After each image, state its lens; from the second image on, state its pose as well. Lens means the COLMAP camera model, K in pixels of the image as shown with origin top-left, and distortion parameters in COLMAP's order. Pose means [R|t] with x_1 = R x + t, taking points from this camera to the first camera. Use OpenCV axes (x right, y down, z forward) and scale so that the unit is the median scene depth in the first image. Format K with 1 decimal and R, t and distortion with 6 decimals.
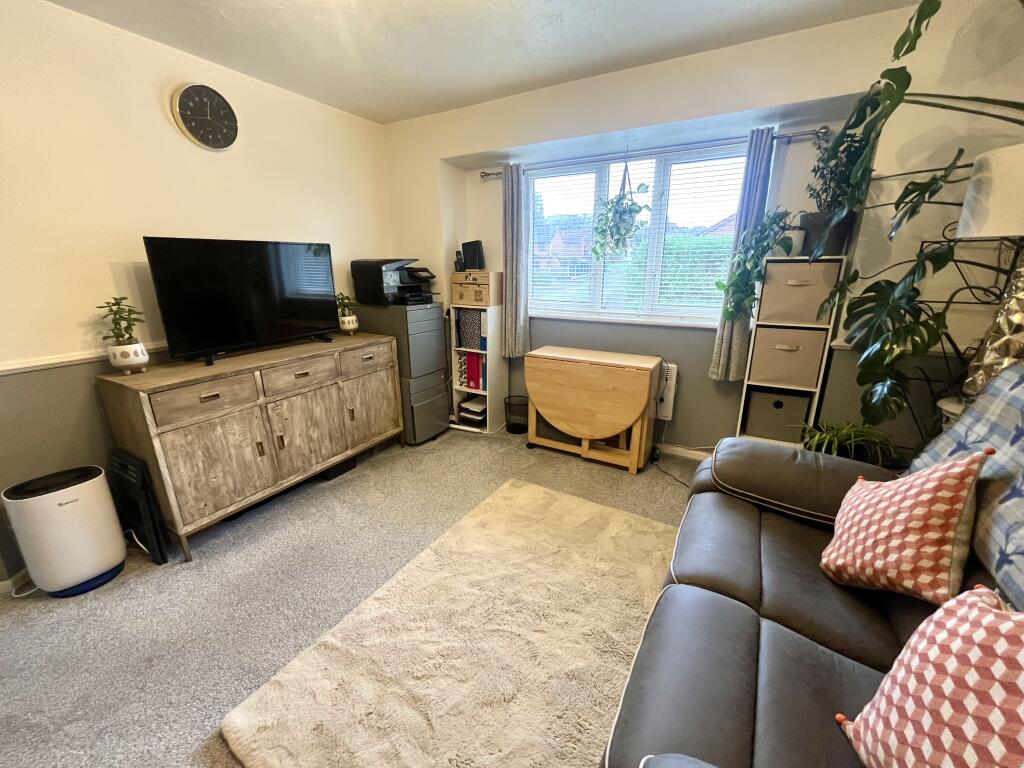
lens RADIAL K [[410.8, 0, 512.0], [0, 410.8, 384.0], [0, 0, 1]] dist [-0.015967, 0.000415]
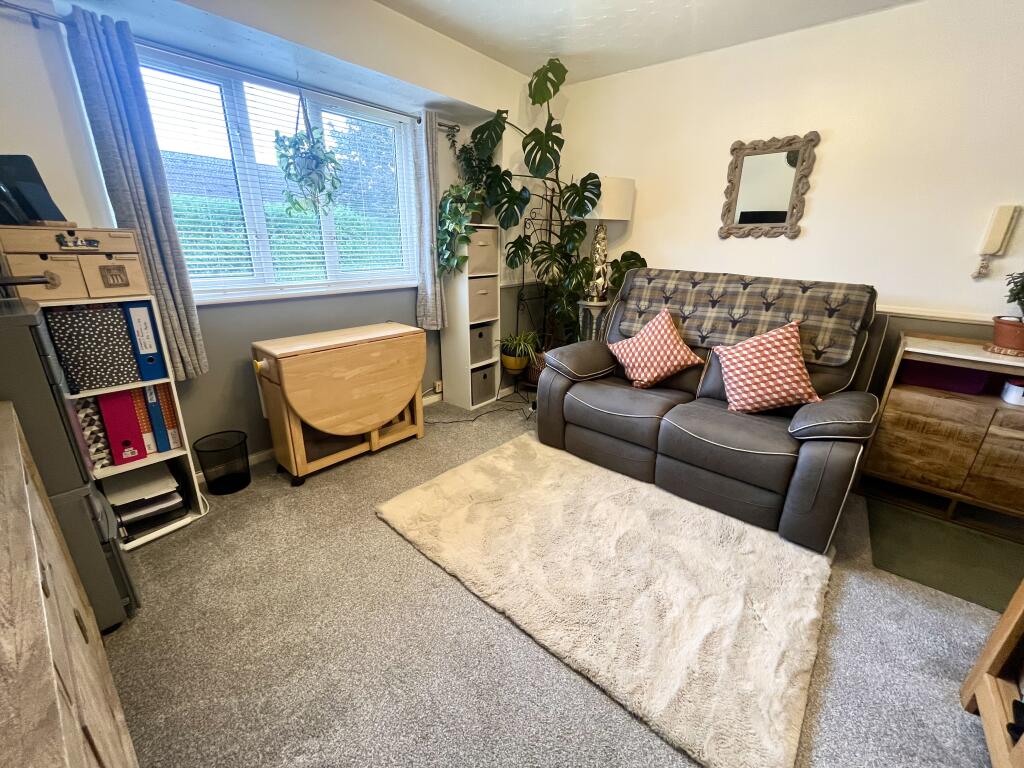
lens RADIAL K [[410.8, 0, 512.0], [0, 410.8, 384.0], [0, 0, 1]] dist [-0.015967, 0.000415]
pose [[0.176855, -0.315221, 0.932394, -0.541517], [0.251250, 0.930400, 0.266890, -0.112469], [-0.951628, 0.187063, 0.243745, 0.484634]]
